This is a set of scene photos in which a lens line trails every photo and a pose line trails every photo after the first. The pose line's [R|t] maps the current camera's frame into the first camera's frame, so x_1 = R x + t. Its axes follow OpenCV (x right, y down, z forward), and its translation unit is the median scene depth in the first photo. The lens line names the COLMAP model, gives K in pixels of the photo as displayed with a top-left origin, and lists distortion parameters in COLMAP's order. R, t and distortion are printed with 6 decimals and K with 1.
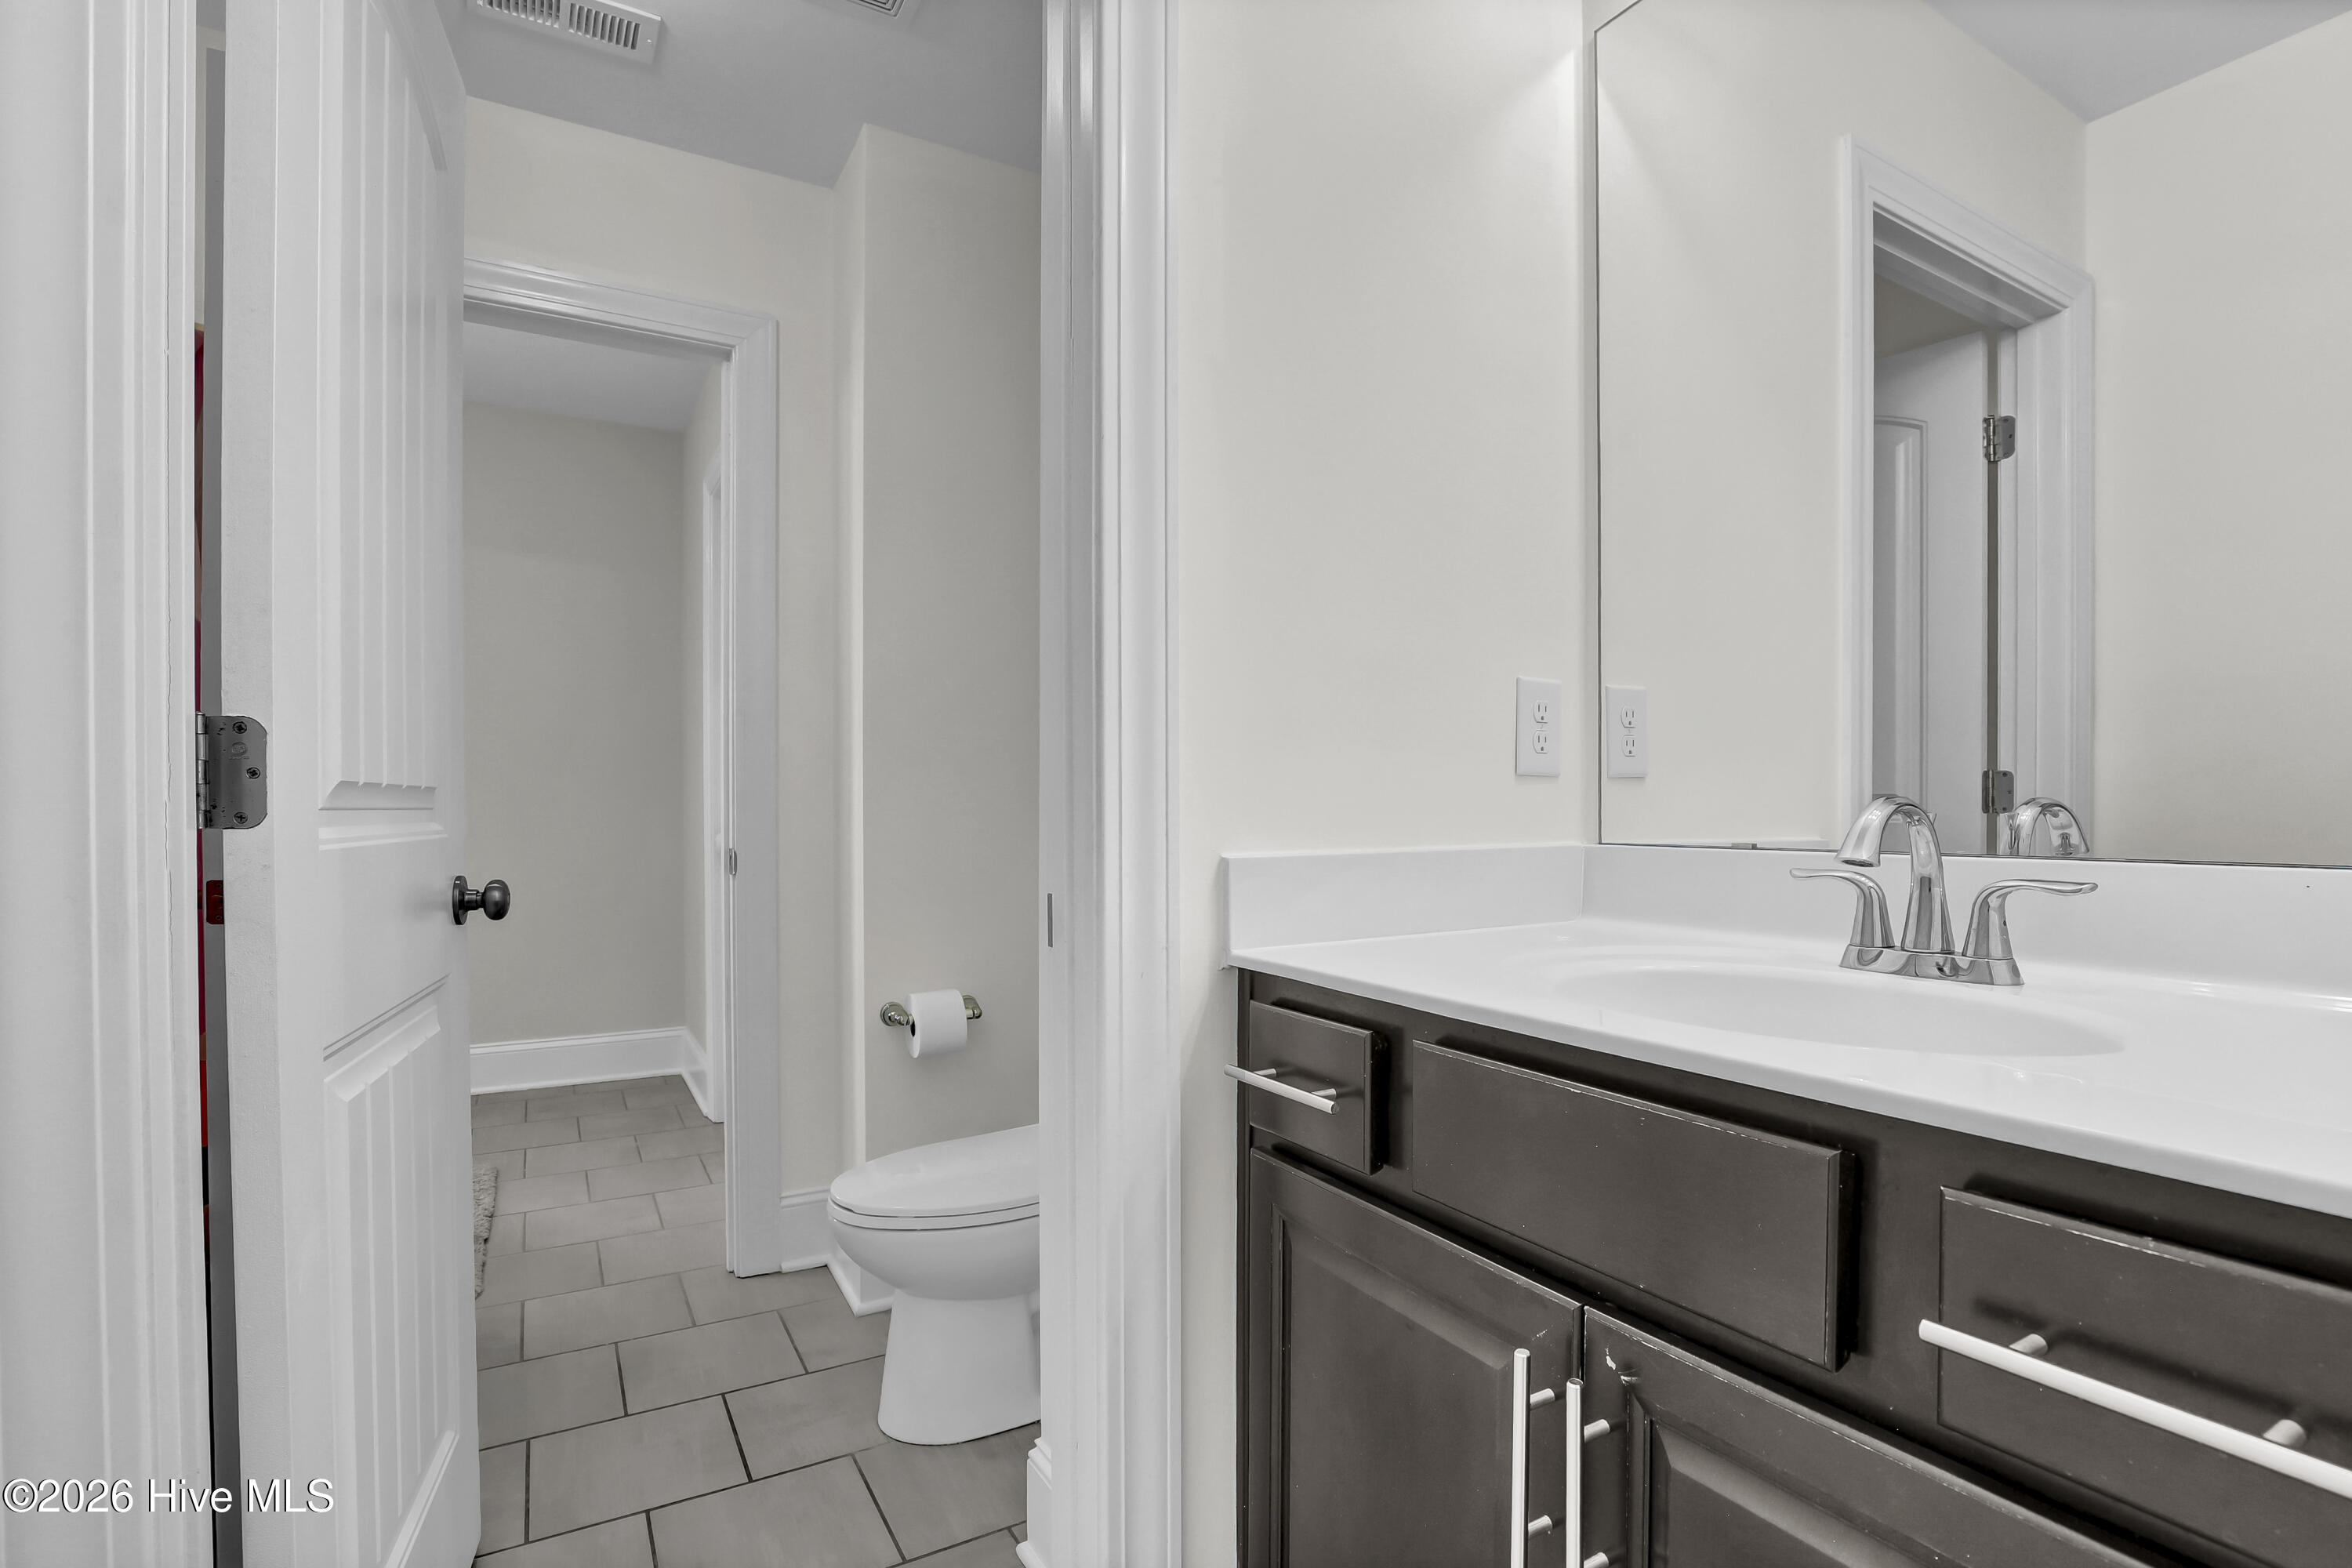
lens RADIAL K [[1118.6, 0, 1176.5], [0, 1118.6, 792.7], [0, 0, 1]] dist [-0.026546, 0.000393]
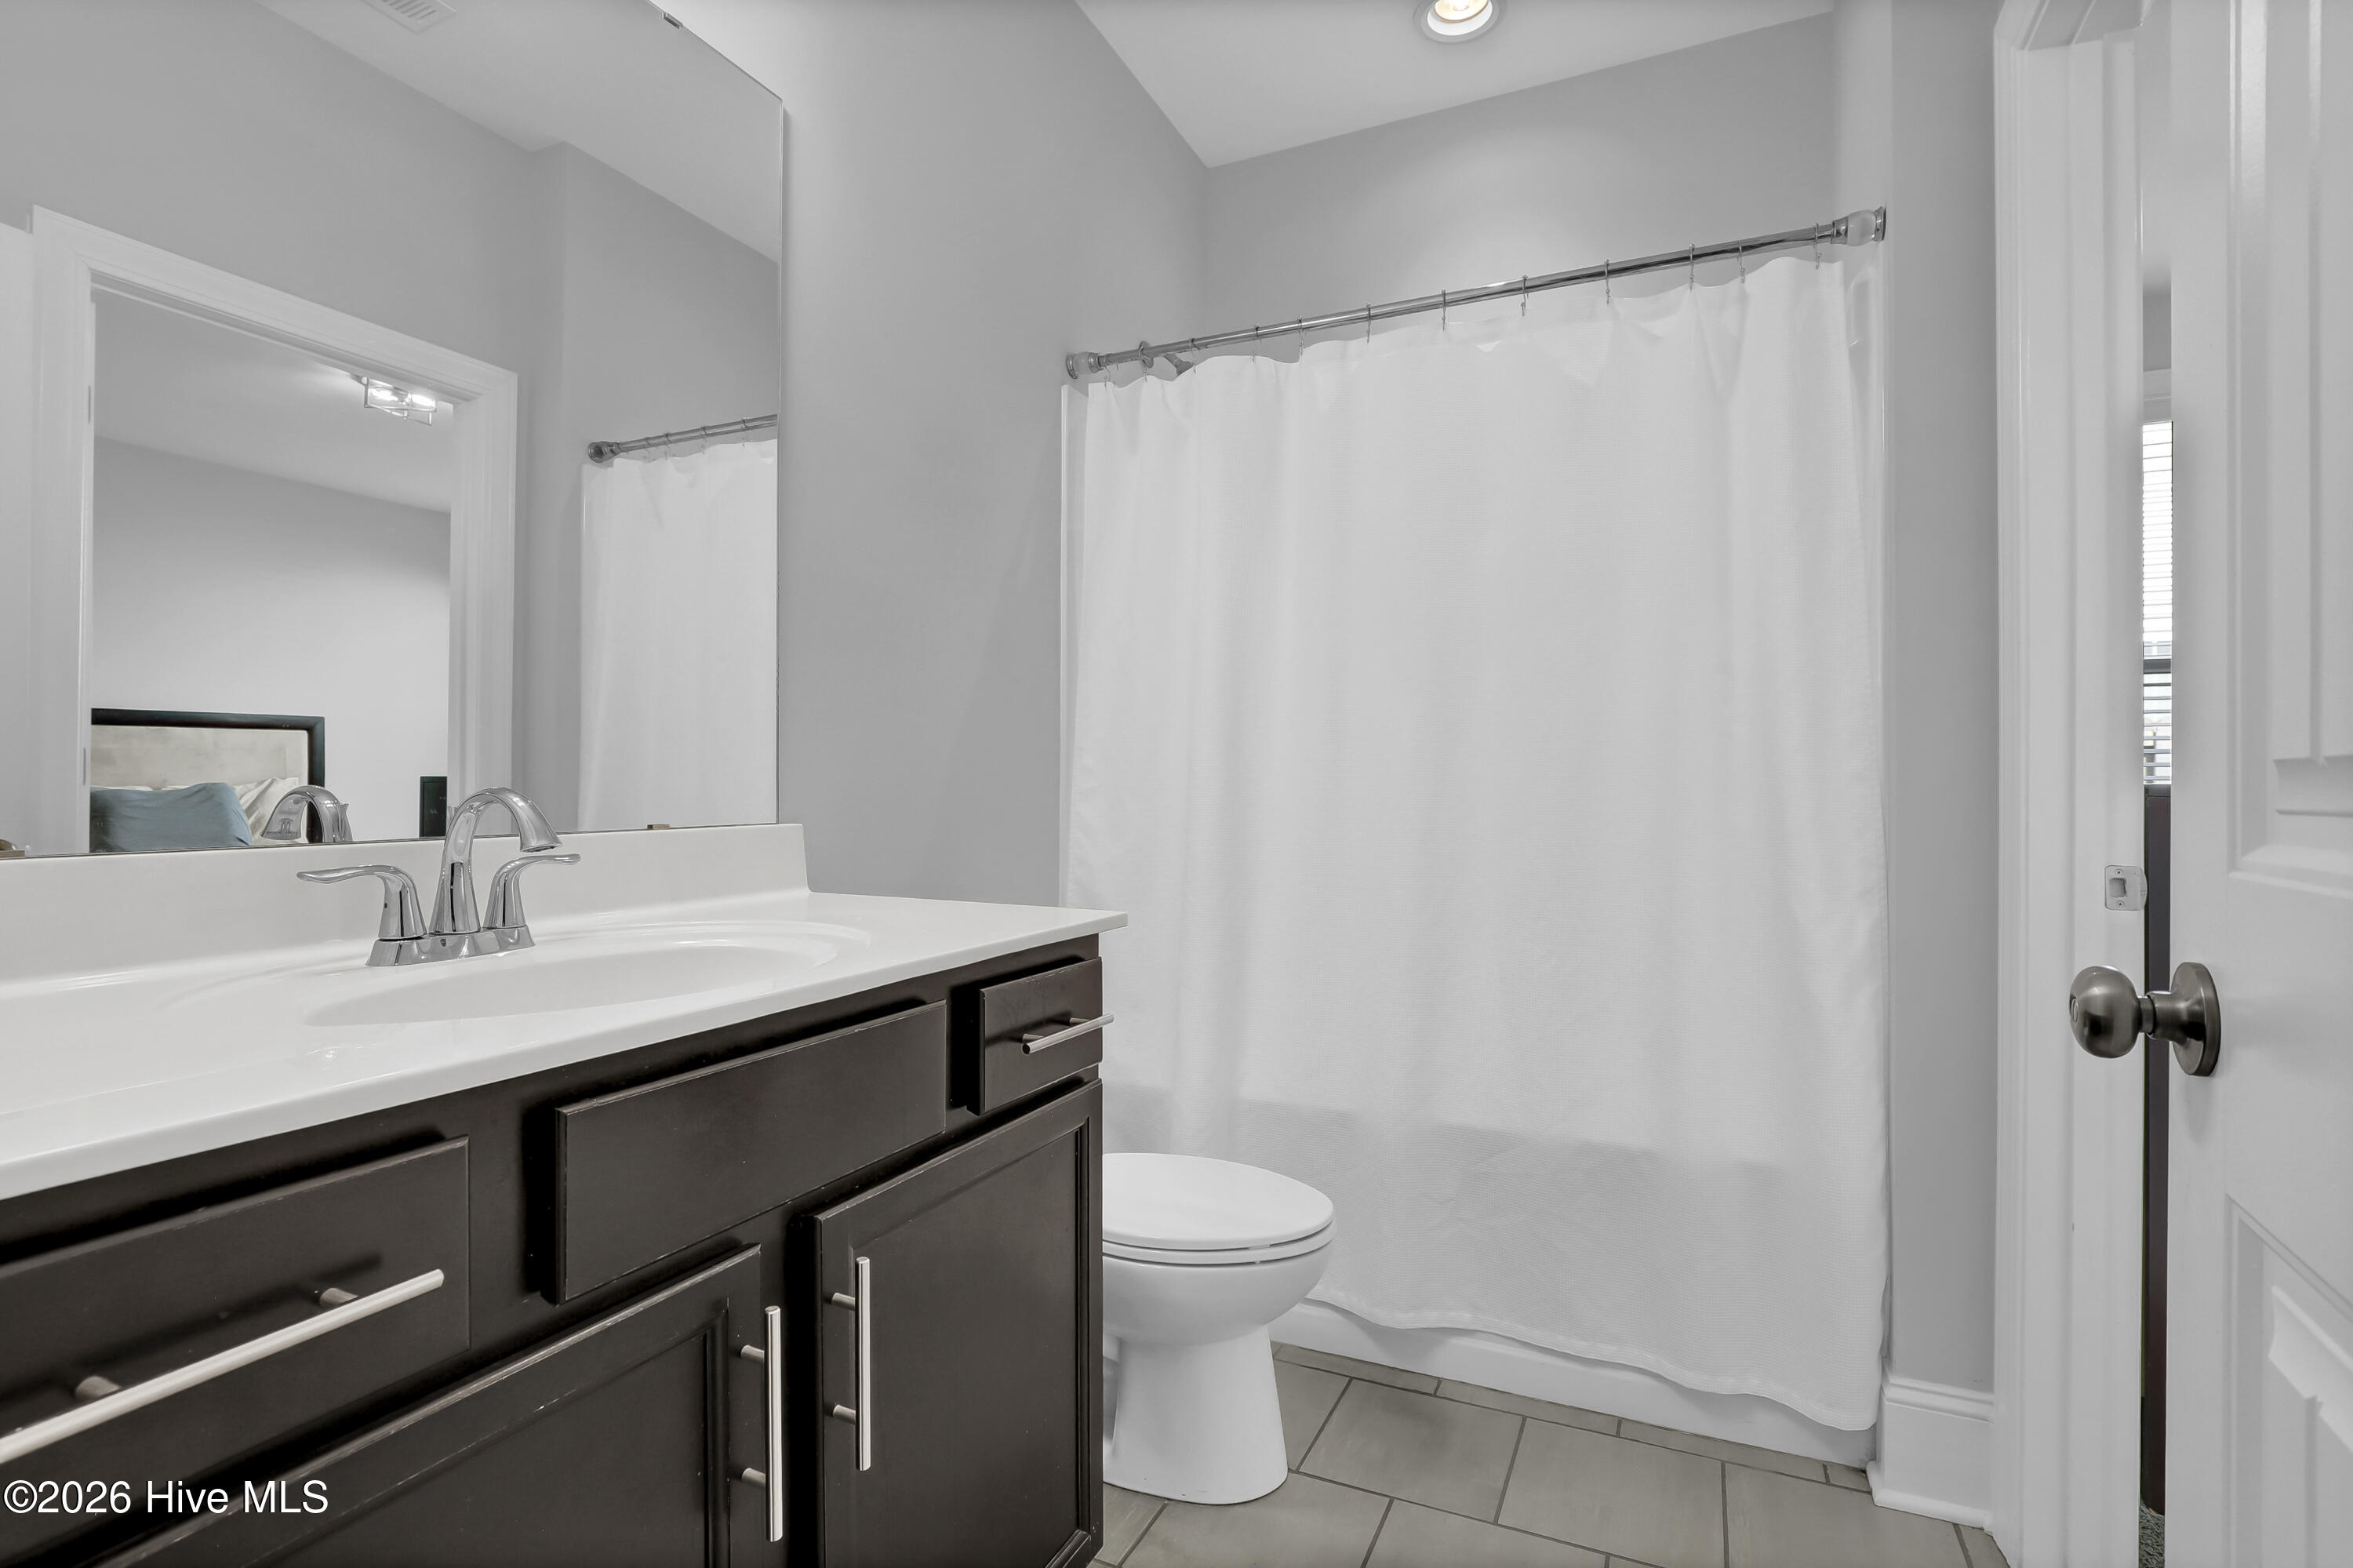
lens RADIAL K [[1119.1, 0, 1174.2], [0, 1119.1, 789.2], [0, 0, 1]] dist [-0.026546, 0.000393]
pose [[-0.568871, -0.004994, 0.822411, -0.632163], [-0.003887, 0.999987, 0.003384, -0.001118], [-0.822417, -0.001271, -0.568883, 1.057143]]
